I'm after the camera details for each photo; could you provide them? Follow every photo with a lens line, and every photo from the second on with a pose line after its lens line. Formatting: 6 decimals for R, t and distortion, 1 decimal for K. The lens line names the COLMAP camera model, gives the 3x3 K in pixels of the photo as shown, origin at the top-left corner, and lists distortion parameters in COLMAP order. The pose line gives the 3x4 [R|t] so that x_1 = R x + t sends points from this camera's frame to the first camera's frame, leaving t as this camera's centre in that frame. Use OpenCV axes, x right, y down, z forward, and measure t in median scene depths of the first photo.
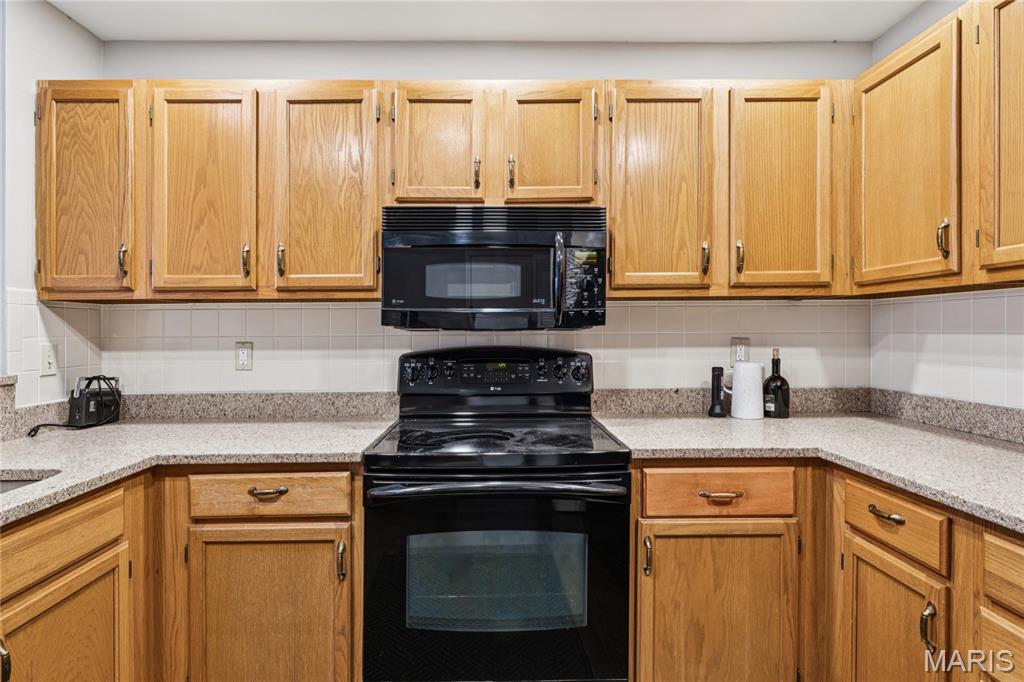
lens RADIAL K [[510.5, 0, 511.0], [0, 510.5, 338.1], [0, 0, 1]] dist [-0.004461, 0.000592]
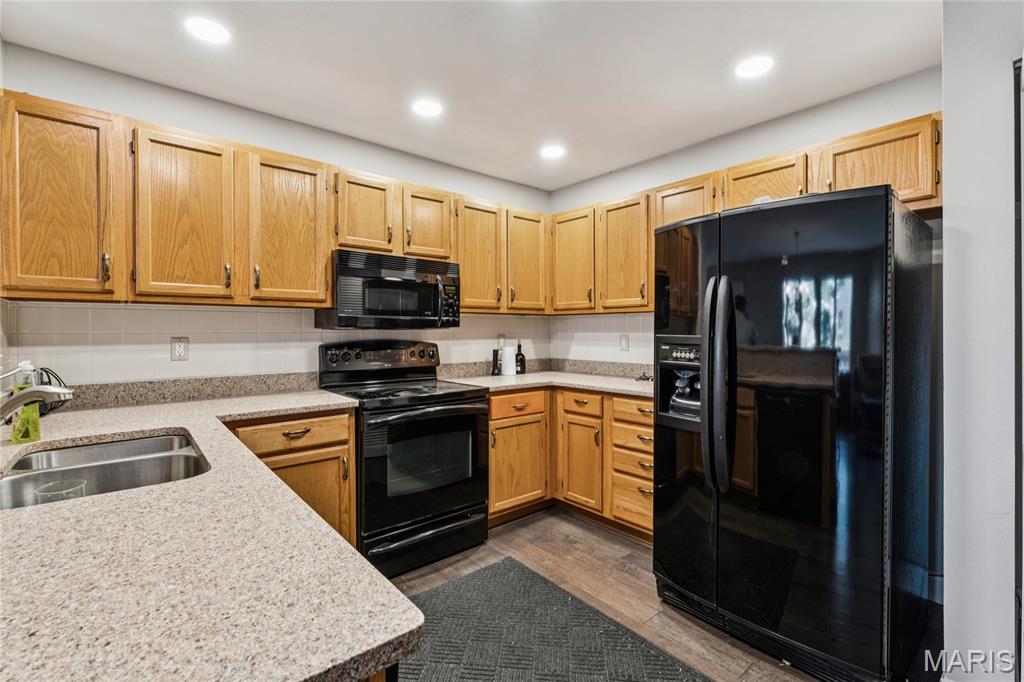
lens RADIAL K [[458.2, 0, 510.3], [0, 458.2, 338.2], [0, 0, 1]] dist [-0.000739, 0.000362]
pose [[0.774723, -0.003969, 0.632289, -0.703587], [0.004626, 0.999989, 0.000609, 0.015018], [-0.632284, 0.002454, 0.774733, -0.401546]]
